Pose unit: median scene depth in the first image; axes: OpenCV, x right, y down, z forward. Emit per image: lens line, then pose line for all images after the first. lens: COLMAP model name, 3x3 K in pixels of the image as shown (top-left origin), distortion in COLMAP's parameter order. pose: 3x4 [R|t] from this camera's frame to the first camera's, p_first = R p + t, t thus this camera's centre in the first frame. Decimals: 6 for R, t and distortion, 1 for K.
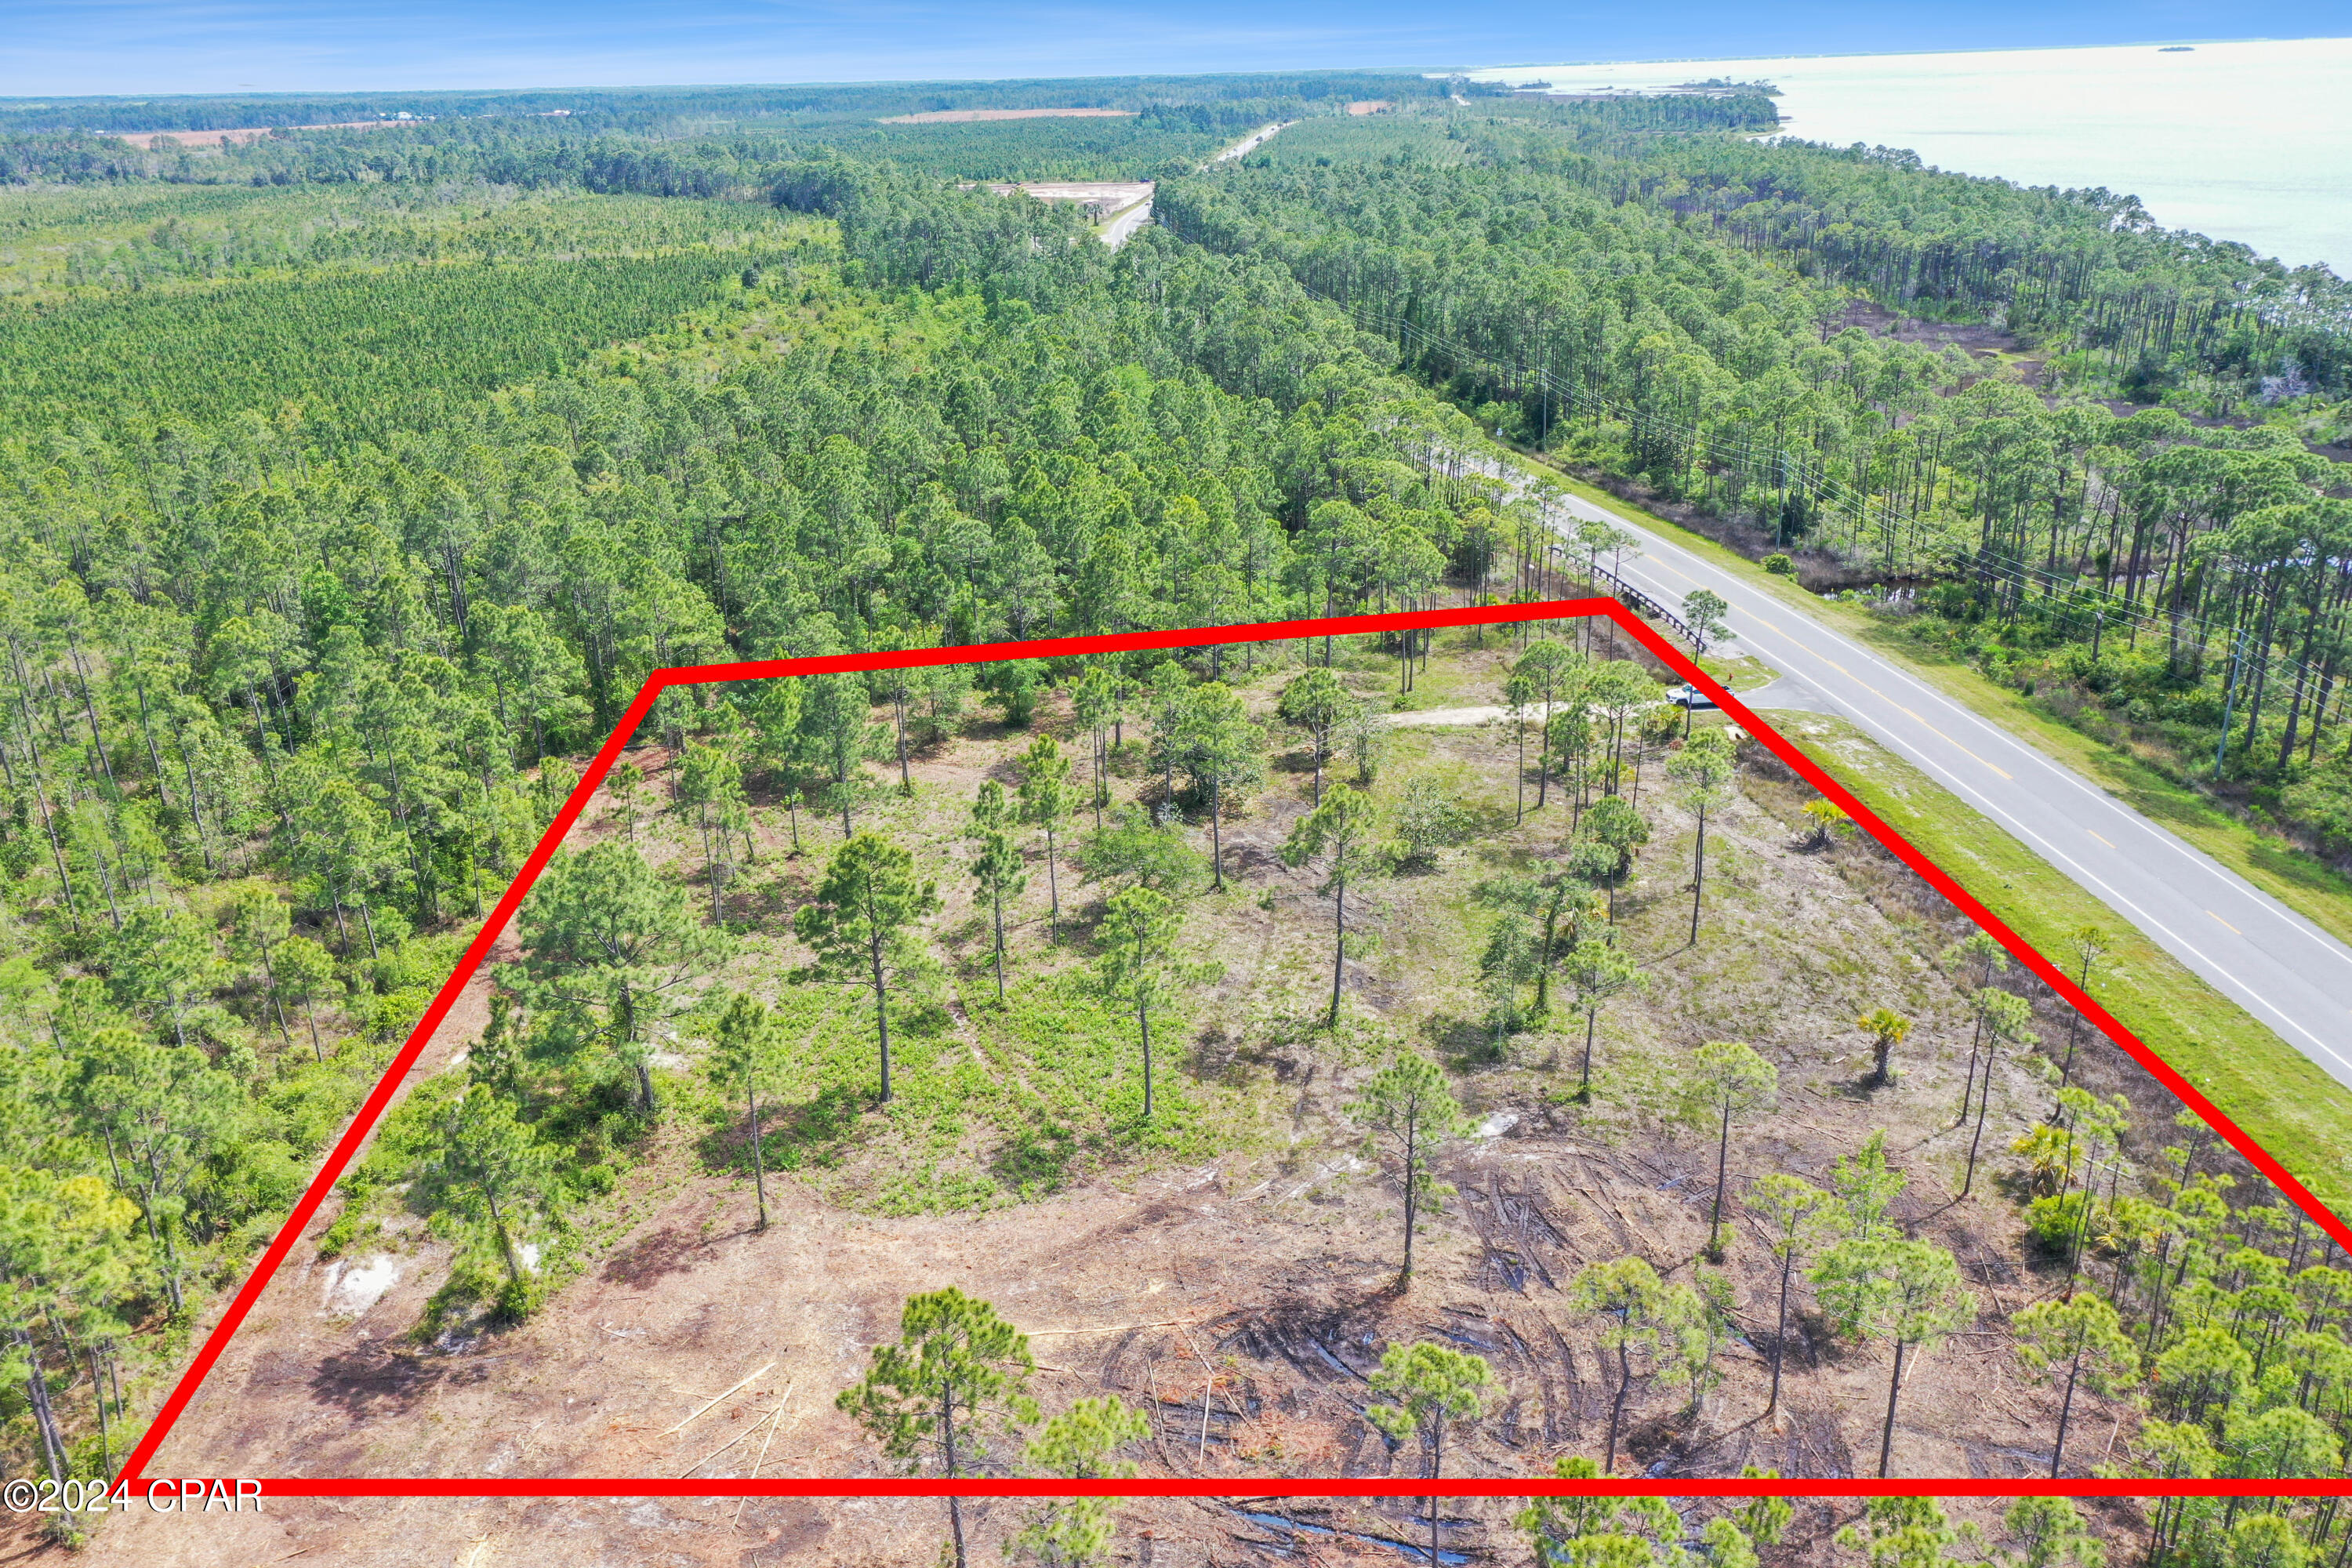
lens RADIAL K [[1847.9, 0, 1181.2], [0, 1847.9, 753.5], [0, 0, 1]] dist [0.012408, 0.008710]
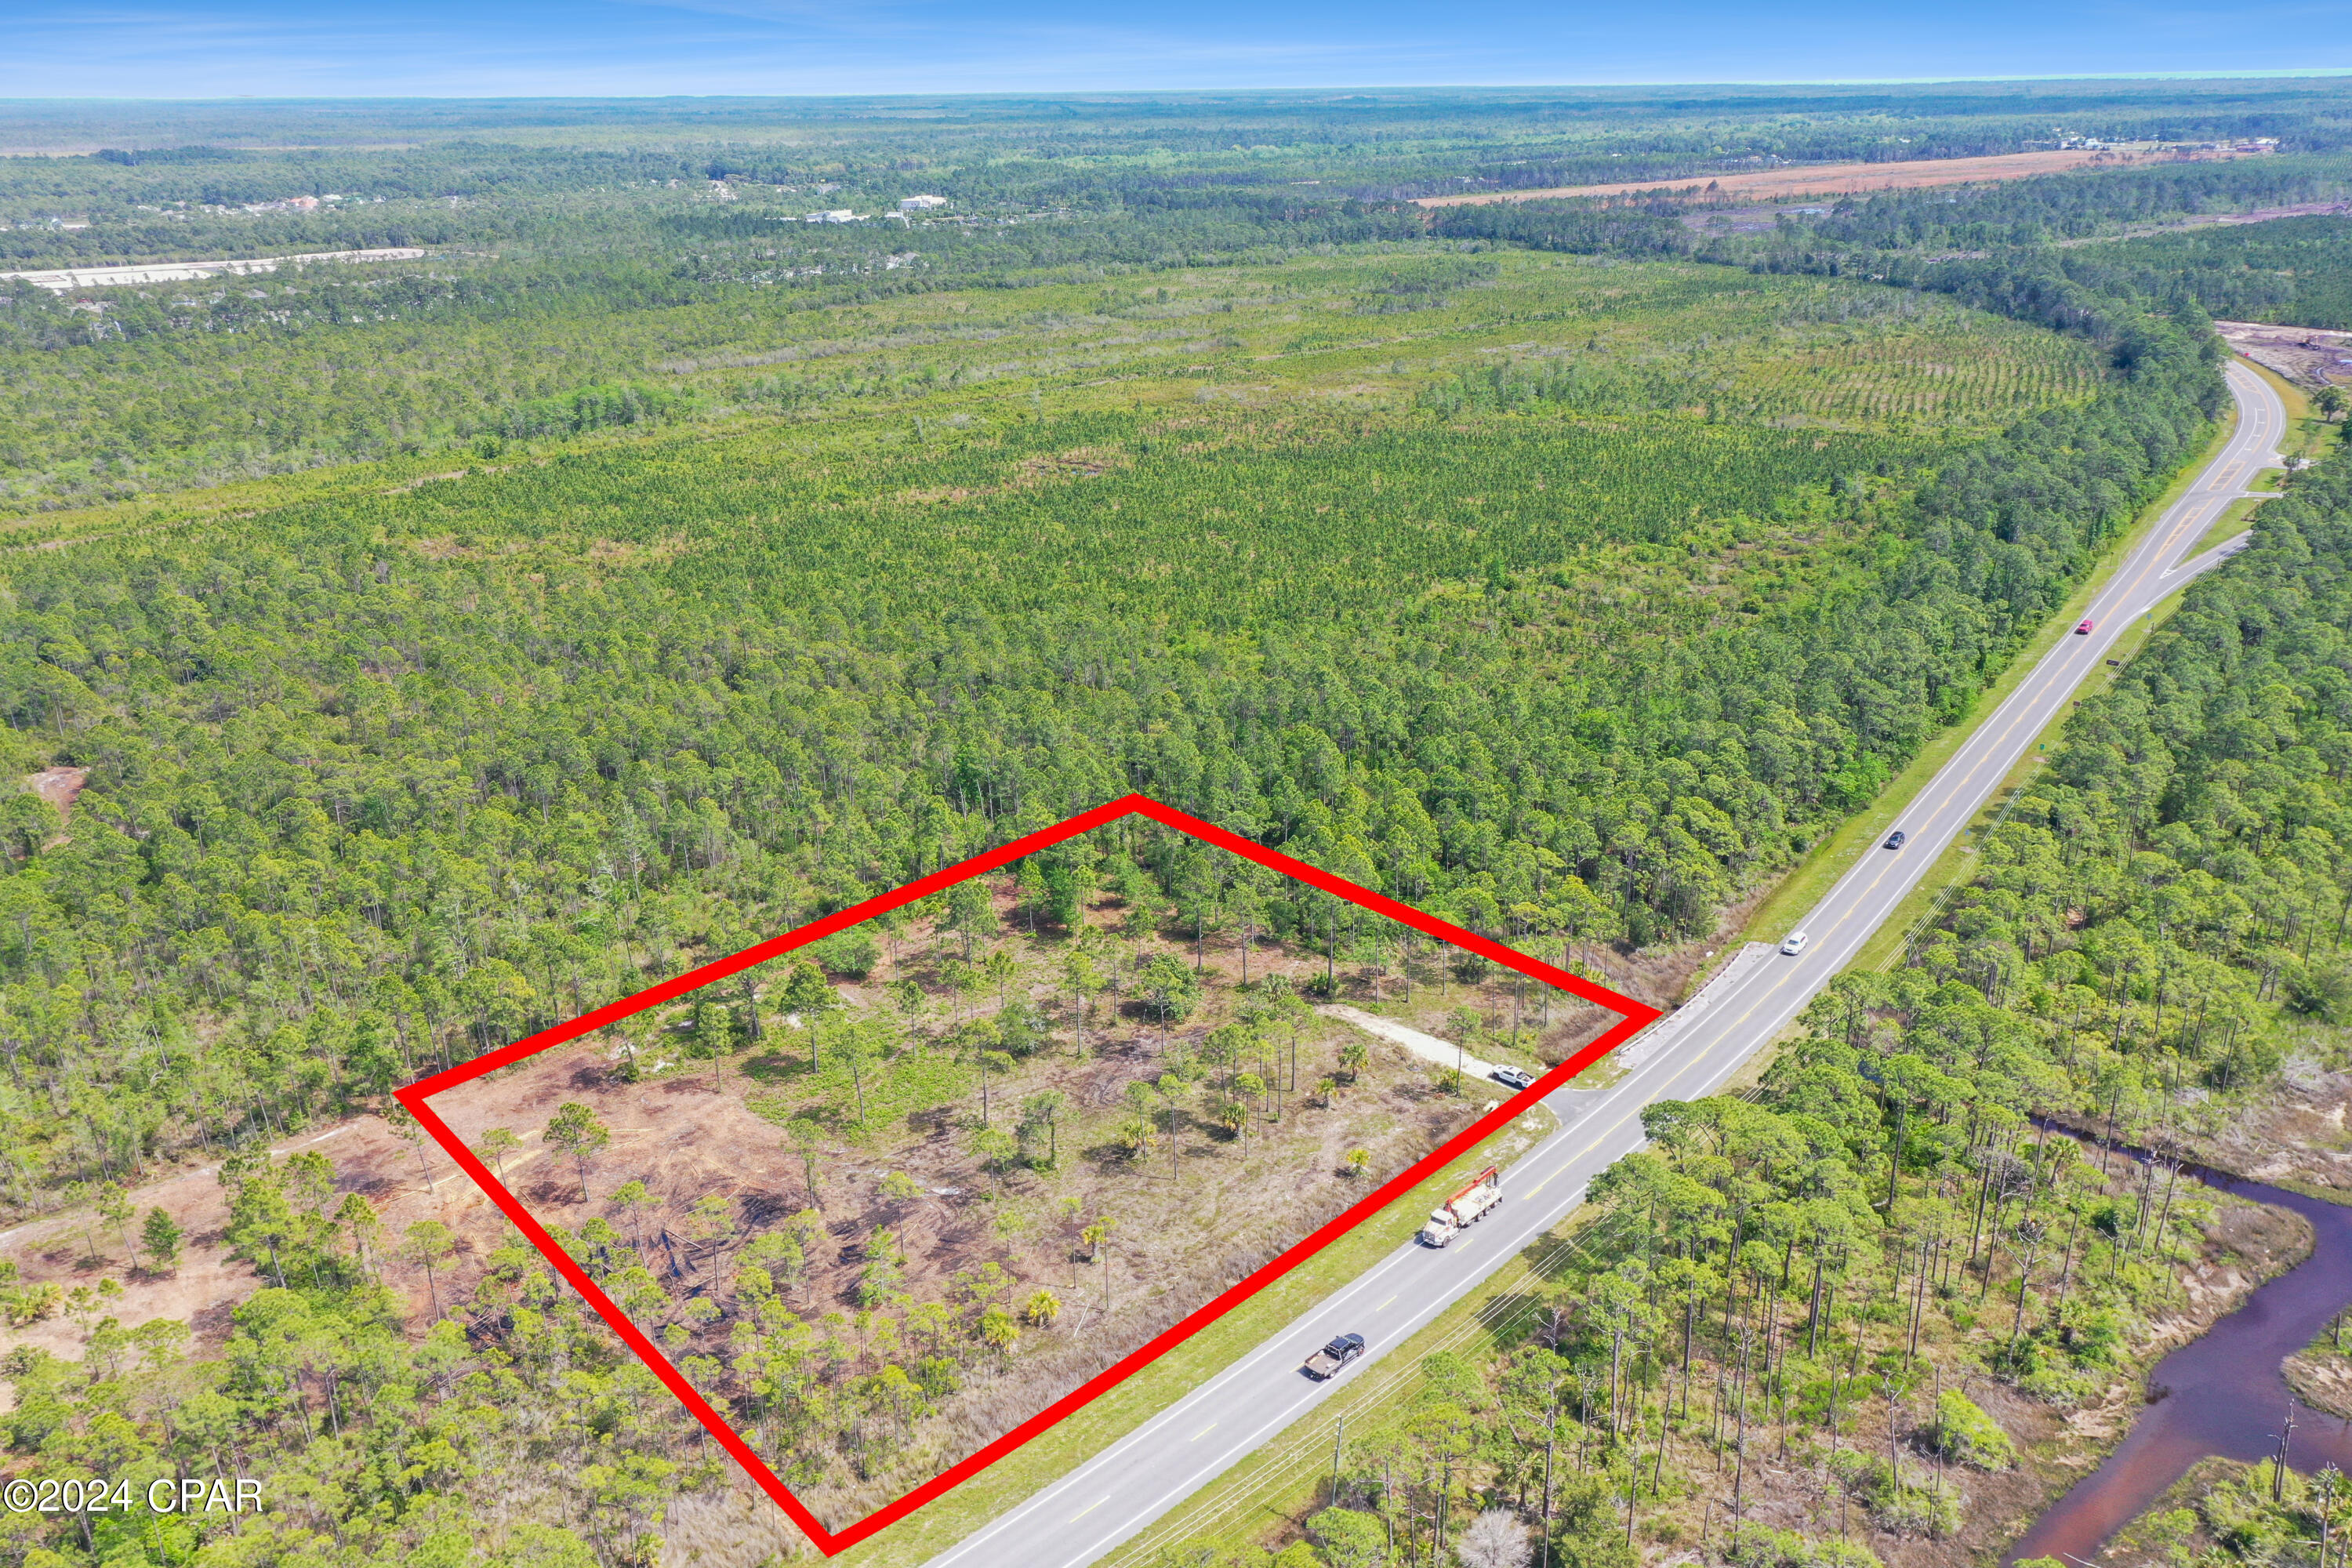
lens RADIAL K [[1780.3, 0, 1176.0], [0, 1780.3, 784.0], [0, 0, 1]] dist [0.014893, 0.007973]
pose [[0.678144, 0.281103, -0.679045, 1.387188], [-0.268098, 0.954909, 0.127560, -0.504466], [0.684284, 0.095547, 0.722929, -0.322364]]
